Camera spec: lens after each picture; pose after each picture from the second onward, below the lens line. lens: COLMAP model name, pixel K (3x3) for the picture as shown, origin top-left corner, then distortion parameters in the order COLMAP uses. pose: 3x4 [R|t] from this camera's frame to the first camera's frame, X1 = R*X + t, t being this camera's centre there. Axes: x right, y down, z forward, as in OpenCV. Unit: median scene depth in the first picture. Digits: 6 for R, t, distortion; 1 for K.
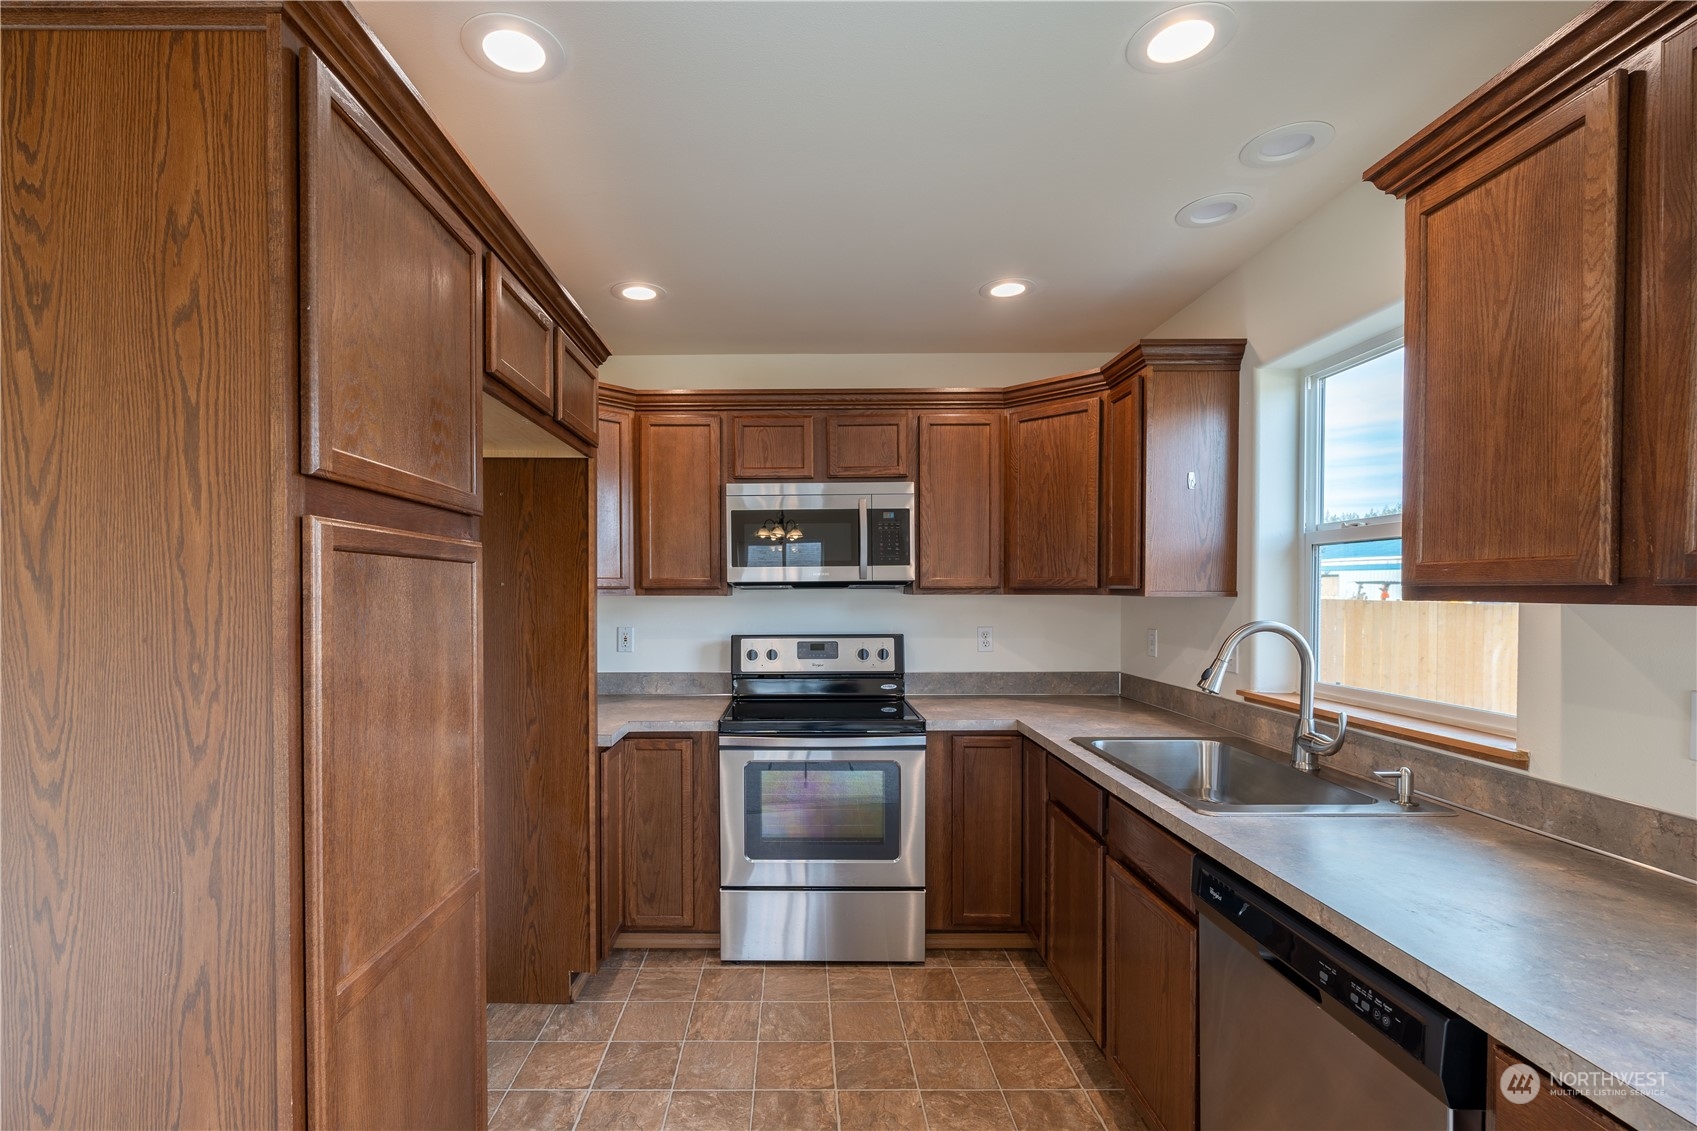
lens RADIAL K [[766.5, 0, 789.4], [0, 766.5, 607.1], [0, 0, 1]] dist [0.000550, 0.000037]
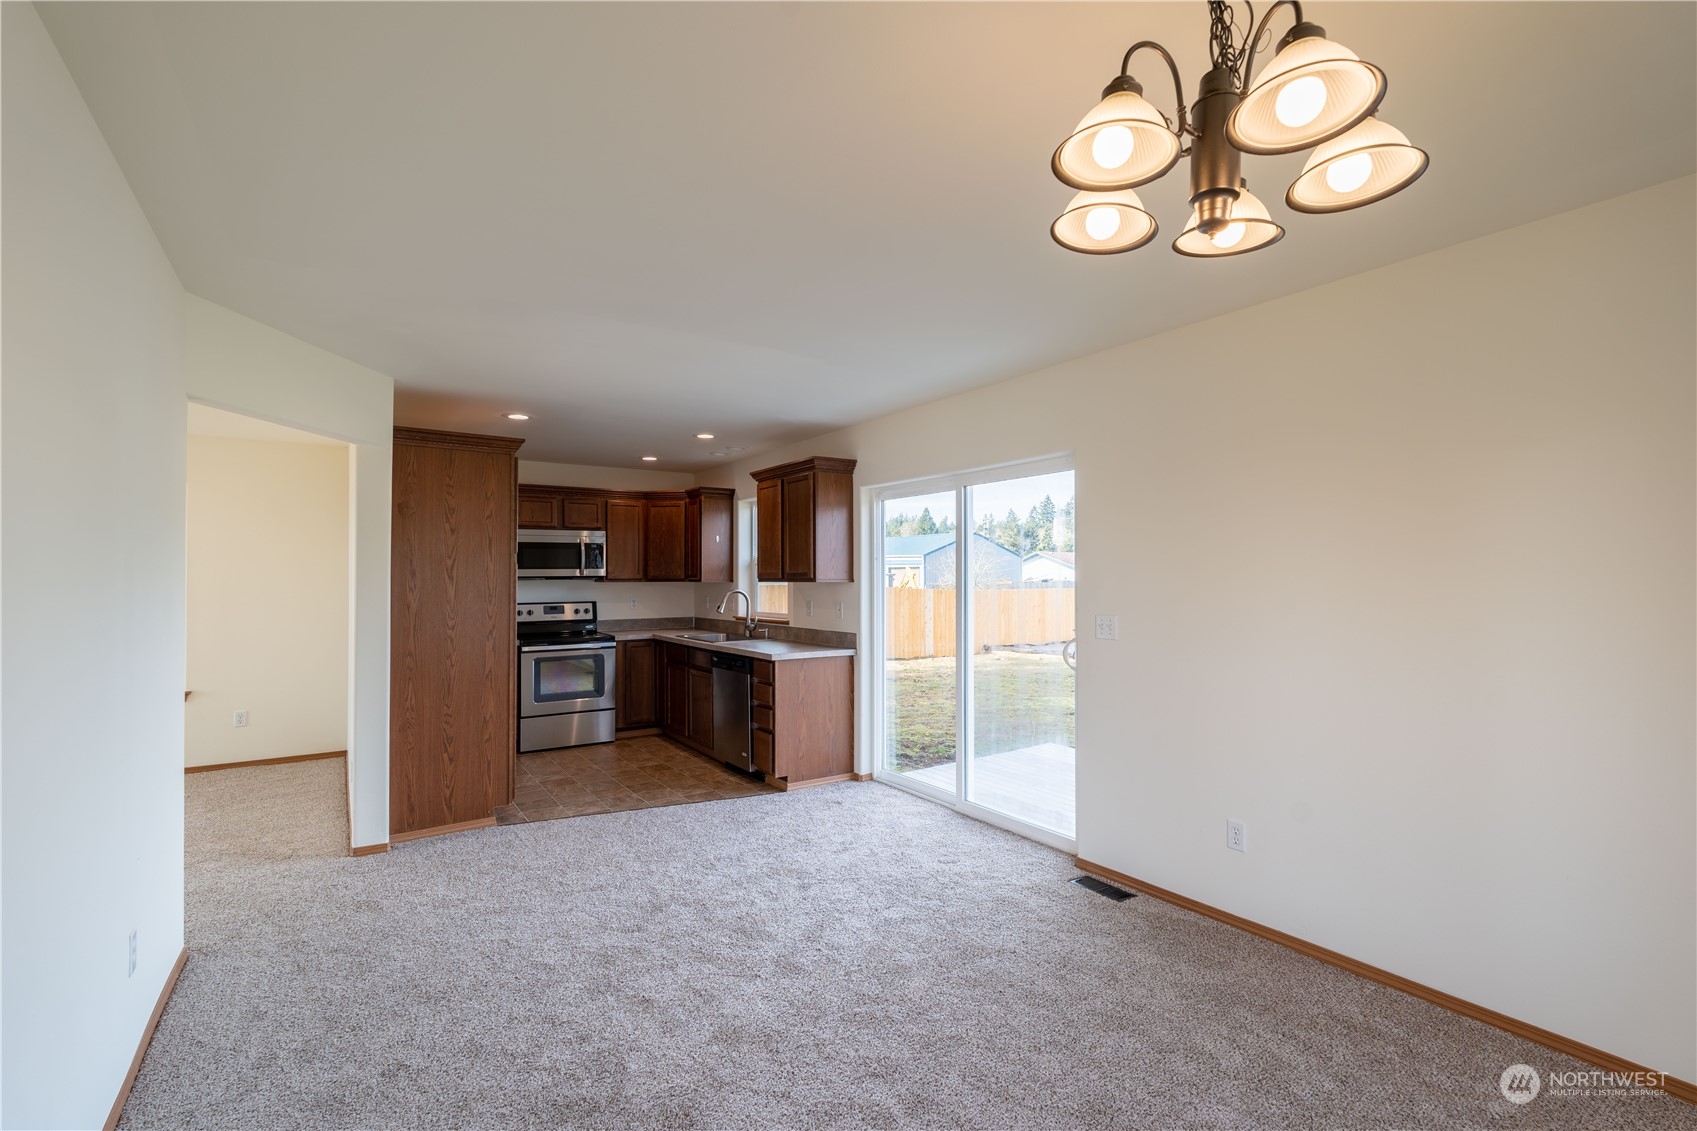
lens RADIAL K [[752.7, 0, 848.5], [0, 752.7, 565.5], [0, 0, 1]] dist [0.000129, 0.000044]
pose [[0.822610, 0.009237, 0.568532, -0.500445], [0.015245, 0.999150, -0.038291, 0.029589], [-0.568402, 0.040165, 0.821770, -1.194002]]
